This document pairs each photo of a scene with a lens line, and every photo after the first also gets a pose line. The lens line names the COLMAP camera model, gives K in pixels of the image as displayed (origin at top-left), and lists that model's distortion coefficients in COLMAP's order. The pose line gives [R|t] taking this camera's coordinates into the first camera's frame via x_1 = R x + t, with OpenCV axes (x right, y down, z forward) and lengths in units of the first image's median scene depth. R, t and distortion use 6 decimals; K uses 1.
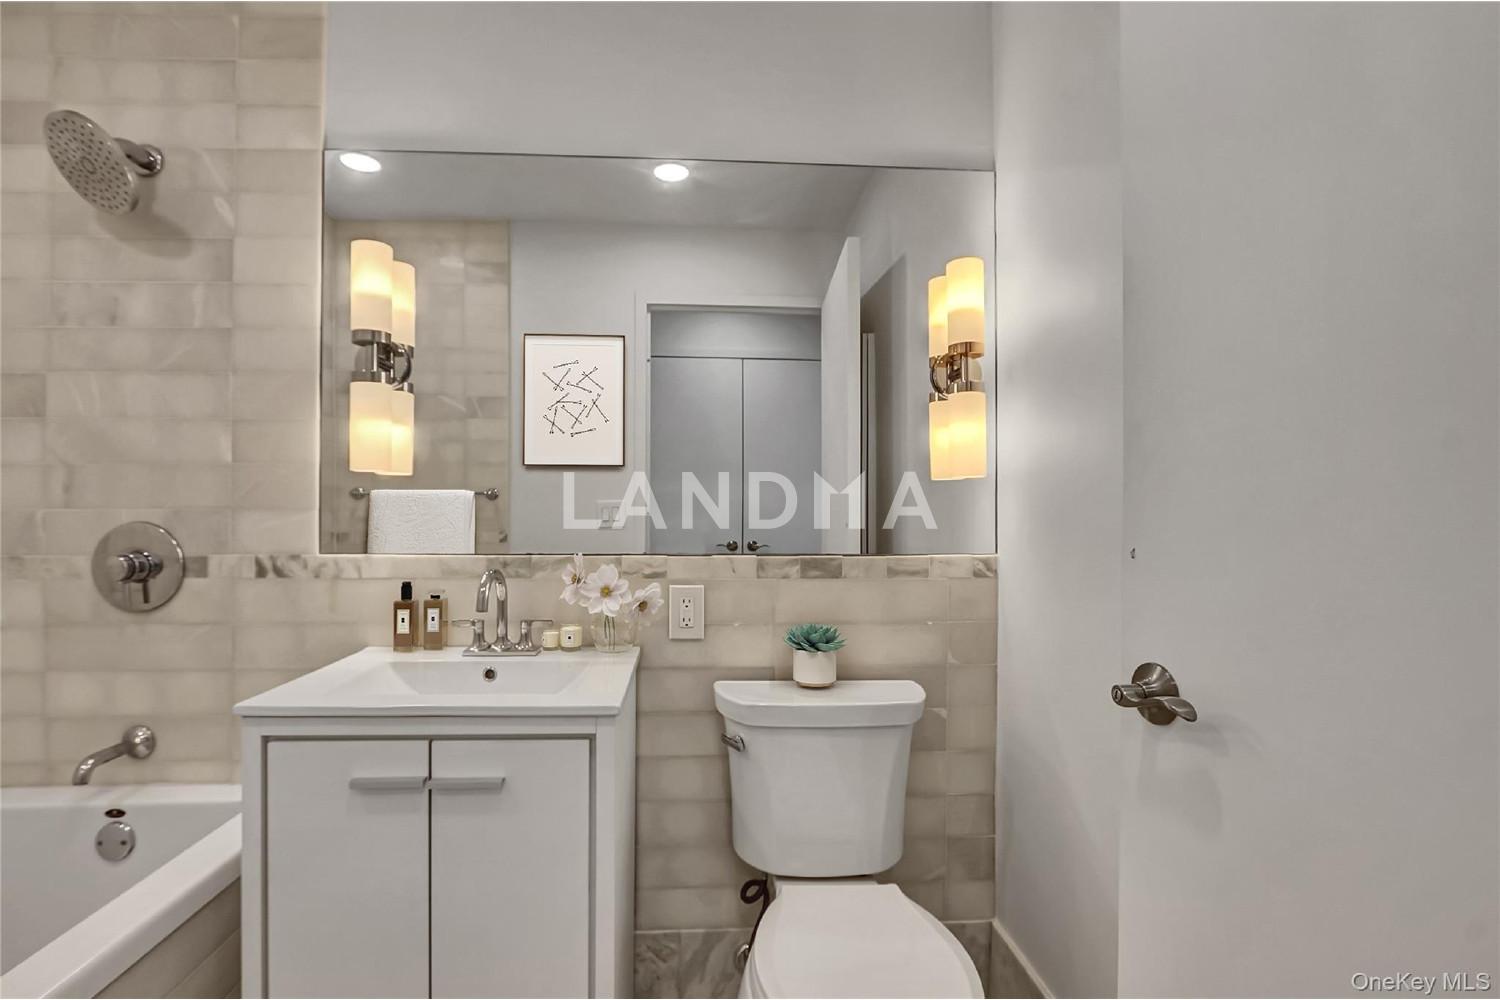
lens RADIAL K [[700.3, 0, 731.6], [0, 700.3, 508.4], [0, 0, 1]] dist [-0.021073, 0.005633]
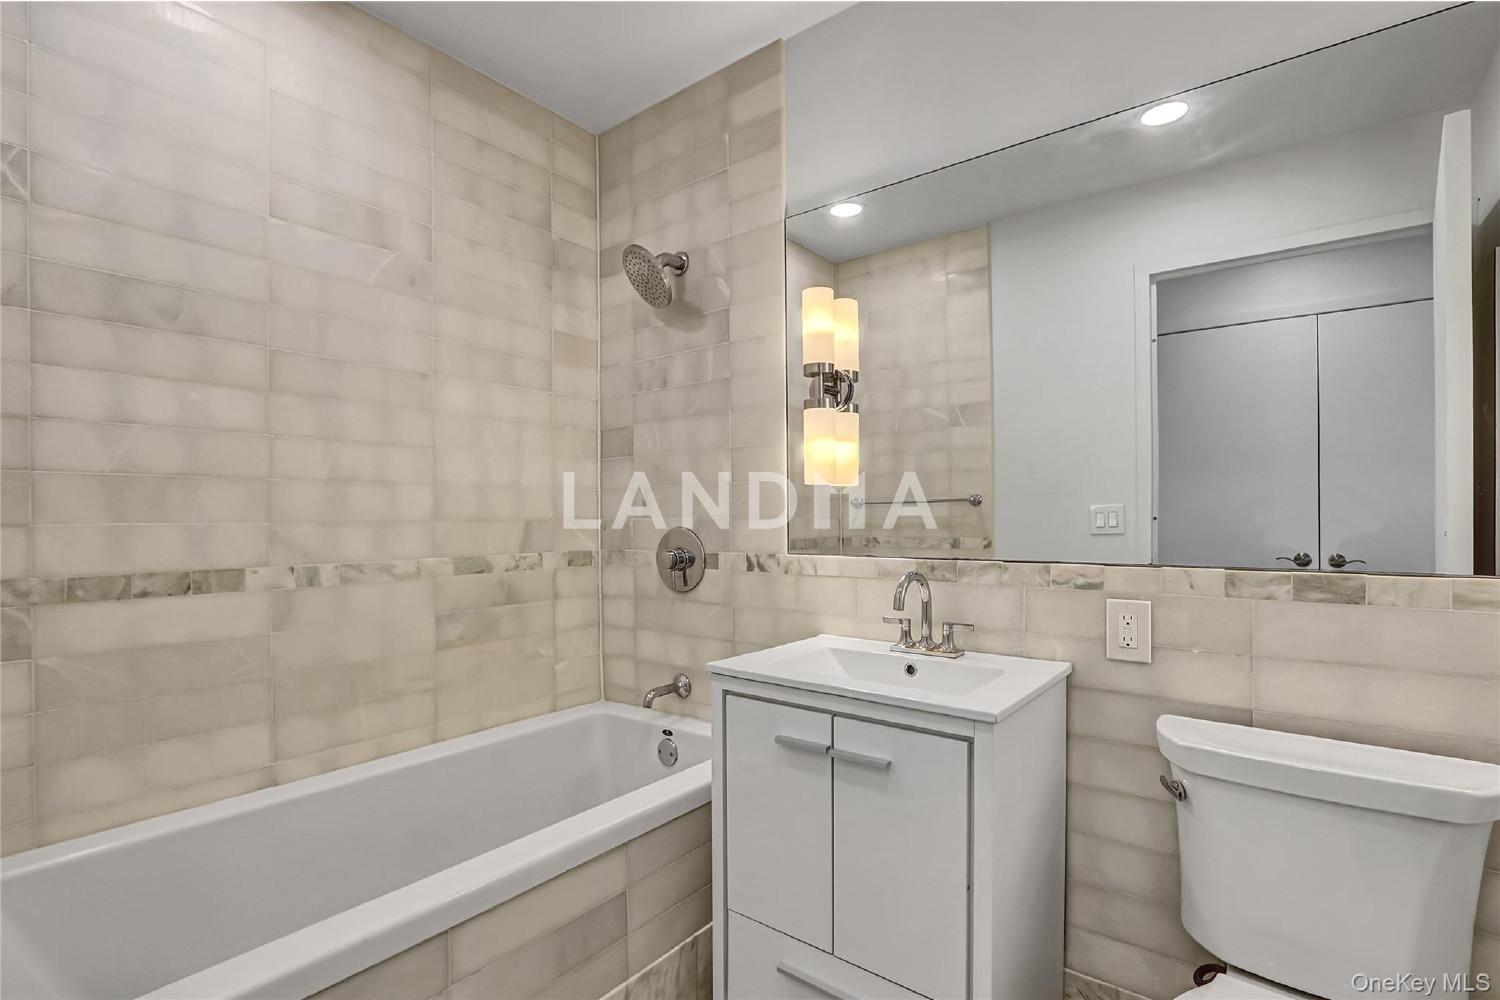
lens RADIAL K [[705.2, 0, 721.5], [0, 705.2, 527.0], [0, 0, 1]] dist [-0.012777, 0.000404]
pose [[0.740774, 0.000697, -0.671754, 0.152870], [0.010567, 0.999864, 0.012690, 0.002454], [0.671671, -0.016499, 0.740666, 0.009787]]
